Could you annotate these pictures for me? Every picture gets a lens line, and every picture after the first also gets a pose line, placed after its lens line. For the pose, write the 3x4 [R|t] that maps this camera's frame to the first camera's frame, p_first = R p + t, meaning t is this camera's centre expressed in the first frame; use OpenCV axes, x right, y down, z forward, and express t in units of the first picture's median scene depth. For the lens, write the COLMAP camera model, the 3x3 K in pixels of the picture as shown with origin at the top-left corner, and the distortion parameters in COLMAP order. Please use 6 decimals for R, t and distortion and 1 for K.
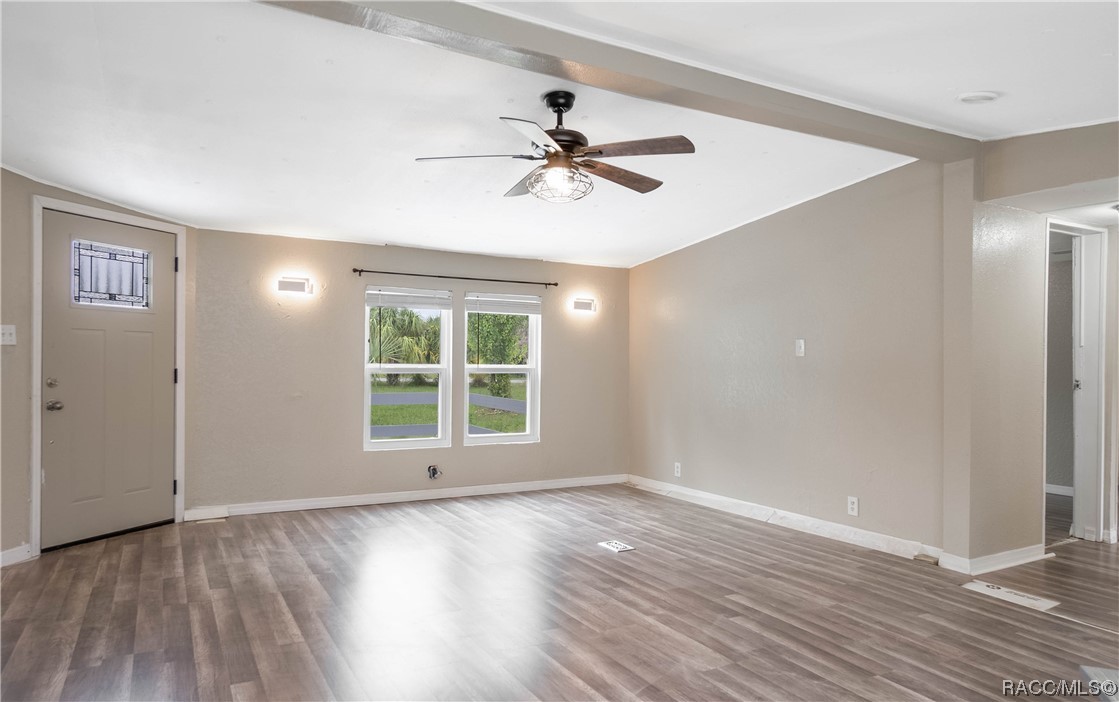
lens RADIAL K [[716.9, 0, 560.7], [0, 716.9, 365.3], [0, 0, 1]] dist [0.002519, 0.000316]
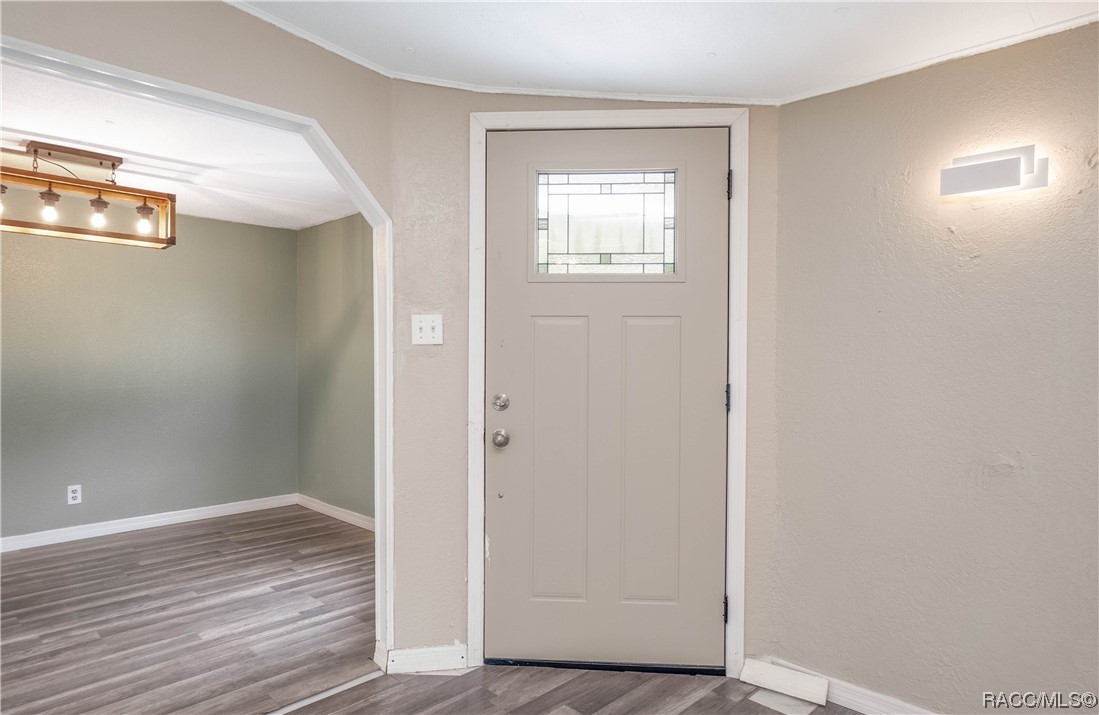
lens RADIAL K [[656.7, 0, 549.5], [0, 656.7, 357.5], [0, 0, 1]] dist [-0.000960, 0.000636]
pose [[0.298304, 0.006440, -0.954449, -0.125875], [-0.007744, 0.999961, 0.004327, -0.016565], [0.954439, 0.006100, 0.298343, 0.781395]]
